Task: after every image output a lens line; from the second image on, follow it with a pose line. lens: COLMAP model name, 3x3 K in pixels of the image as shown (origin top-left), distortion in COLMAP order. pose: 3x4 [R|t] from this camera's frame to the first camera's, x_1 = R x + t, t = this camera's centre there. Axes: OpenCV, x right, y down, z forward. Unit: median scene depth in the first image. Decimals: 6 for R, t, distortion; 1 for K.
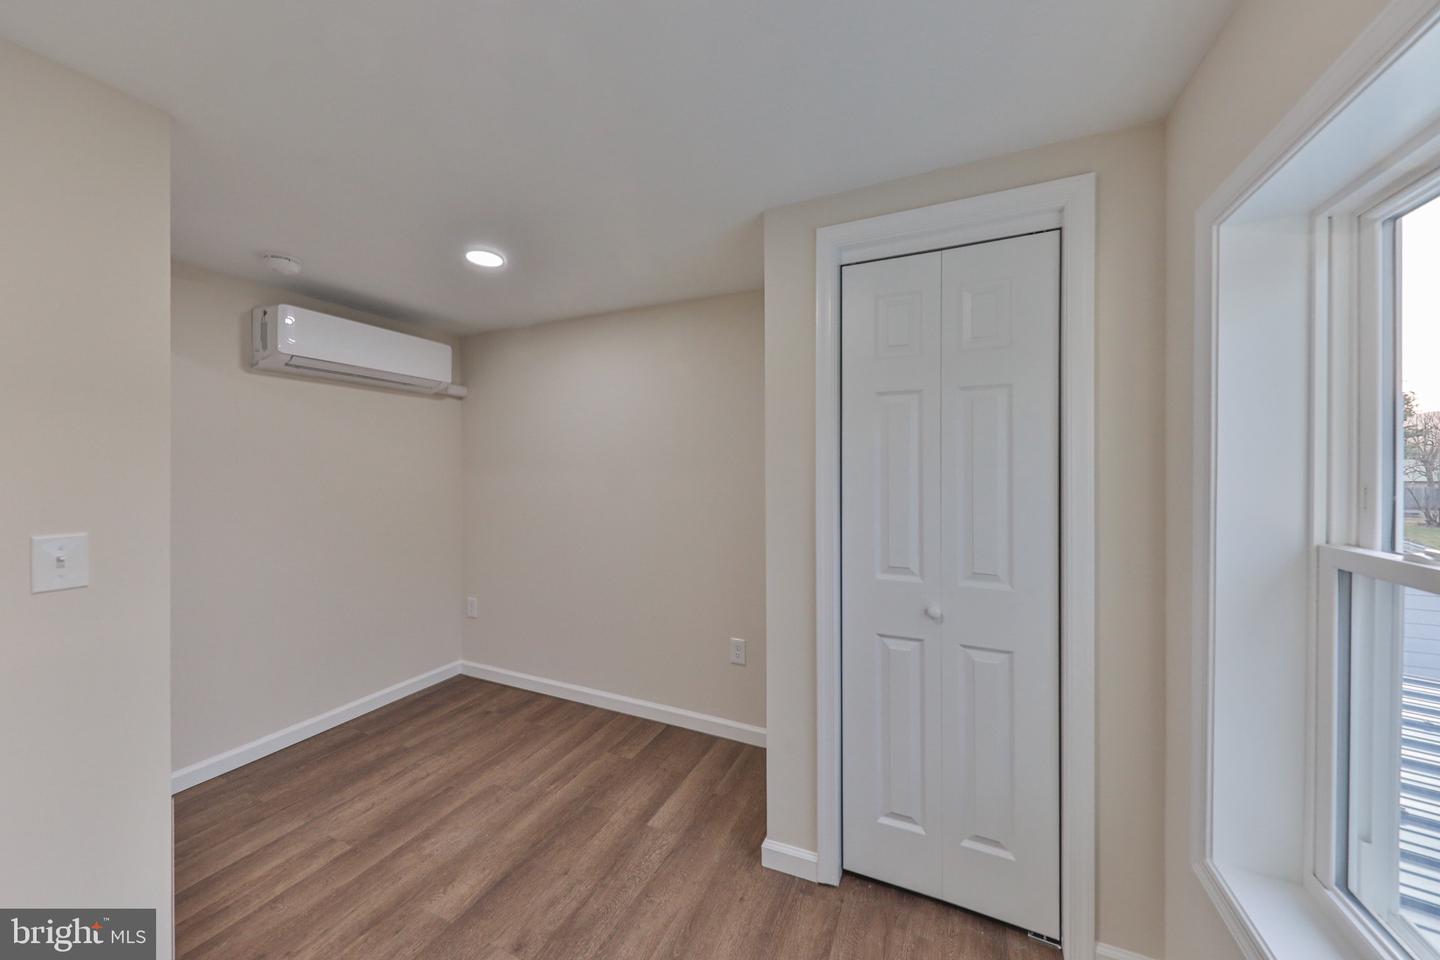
lens RADIAL K [[515.6, 0, 720.0], [0, 515.6, 480.0], [0, 0, 1]] dist [0.011118, -0.009668]
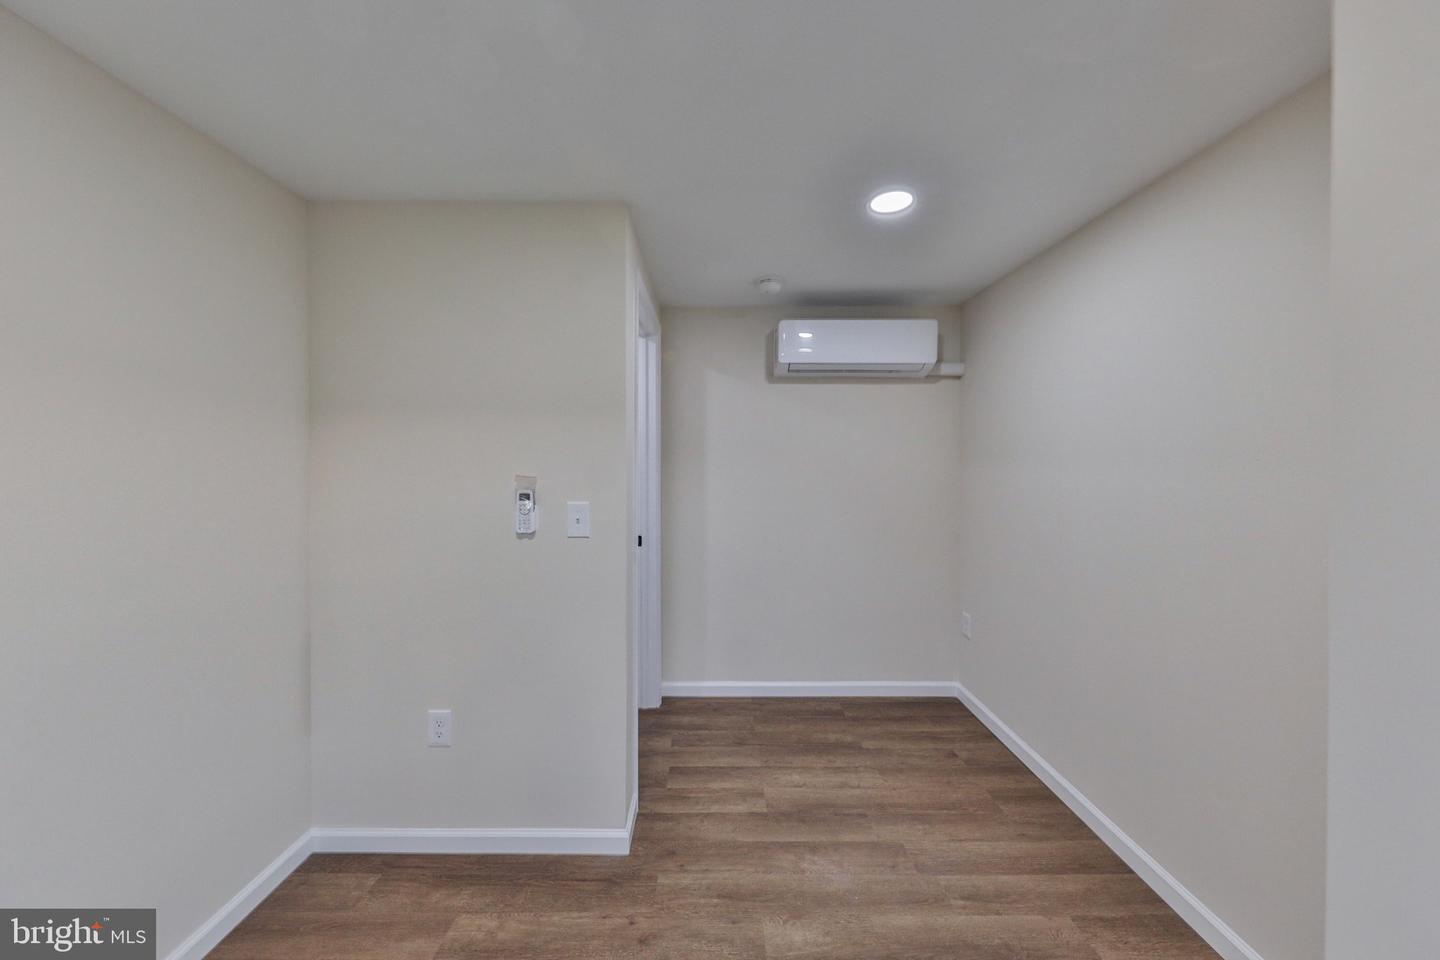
lens RADIAL K [[515.6, 0, 720.0], [0, 515.6, 480.0], [0, 0, 1]] dist [0.011118, -0.009668]
pose [[0.391523, 0.032510, -0.919594, 0.180365], [-0.015918, 0.999465, 0.028557, -0.008336], [0.920030, 0.003457, 0.391832, 0.398952]]
